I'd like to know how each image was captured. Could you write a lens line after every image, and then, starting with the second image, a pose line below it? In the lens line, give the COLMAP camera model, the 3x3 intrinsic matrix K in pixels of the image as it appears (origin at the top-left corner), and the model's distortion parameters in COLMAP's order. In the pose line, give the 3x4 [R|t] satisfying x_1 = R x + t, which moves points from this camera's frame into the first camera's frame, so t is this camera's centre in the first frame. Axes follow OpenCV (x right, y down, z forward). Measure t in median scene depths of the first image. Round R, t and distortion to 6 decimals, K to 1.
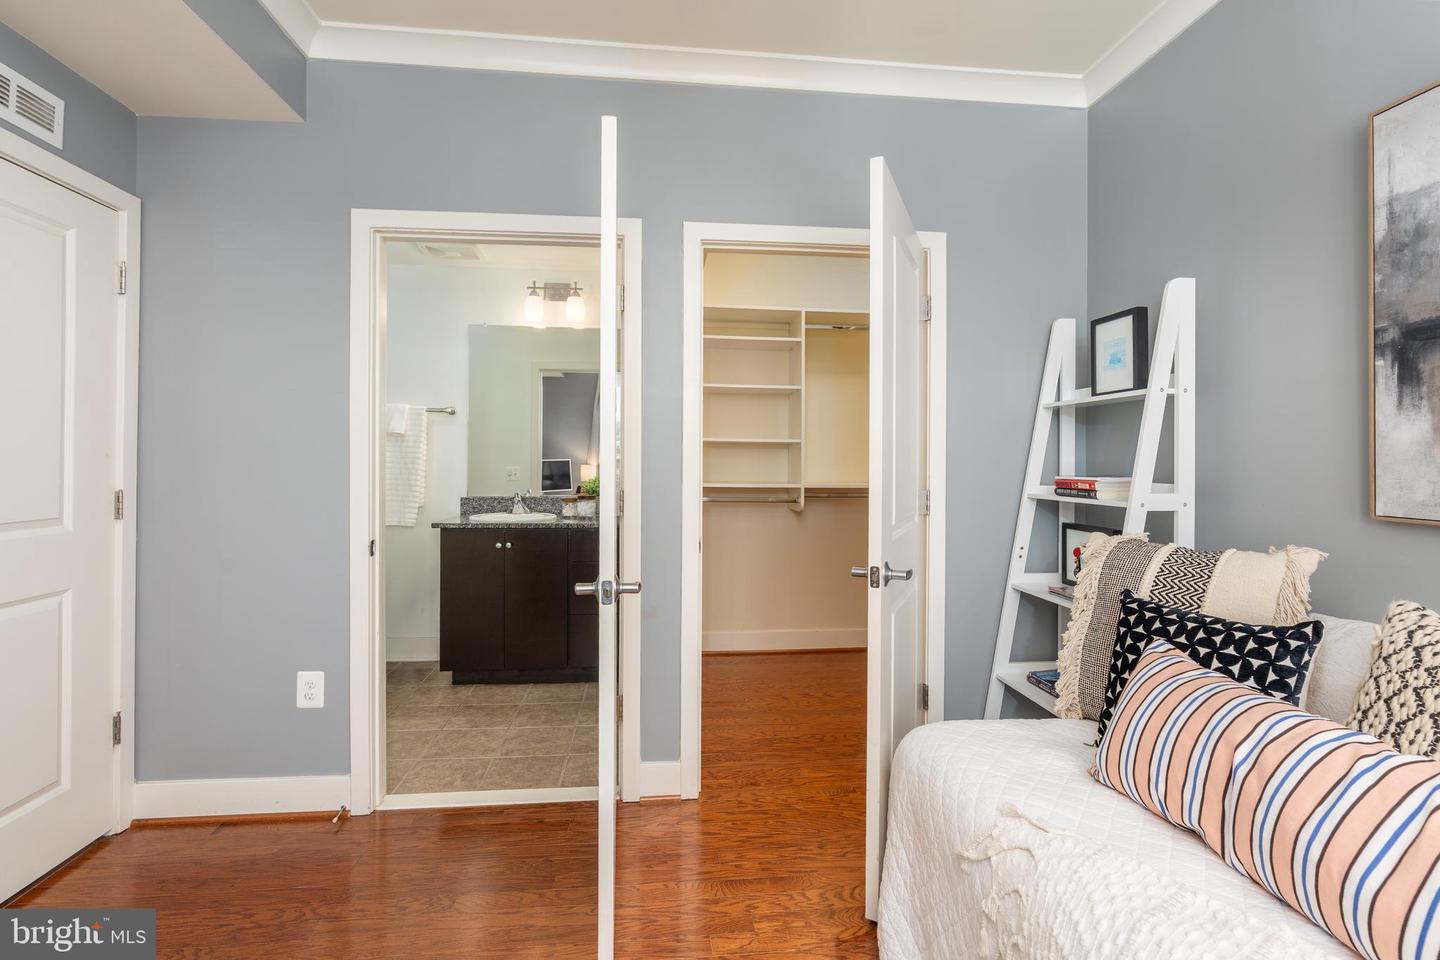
lens RADIAL K [[676.3, 0, 723.0], [0, 676.3, 483.9], [0, 0, 1]] dist [-0.002546, 0.000977]
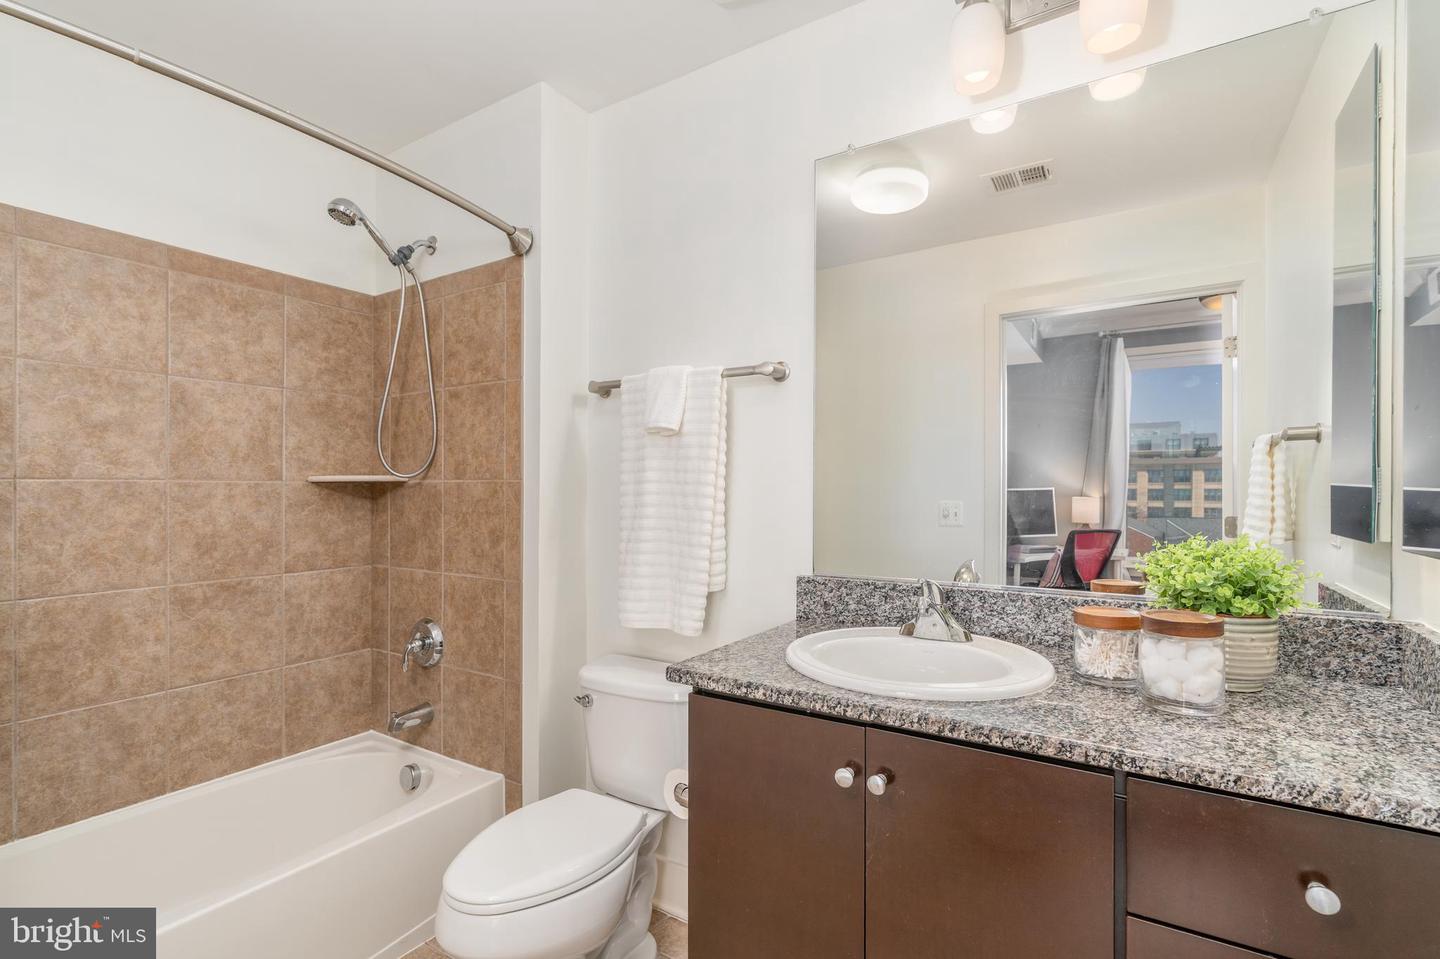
lens RADIAL K [[682.4, 0, 693.4], [0, 682.4, 485.4], [0, 0, 1]] dist [-0.000966, 0.000171]
pose [[0.770369, -0.005626, -0.637574, -0.173084], [-0.020016, 0.999255, -0.033003, -0.021875], [0.637285, 0.038186, 0.769682, 0.651559]]
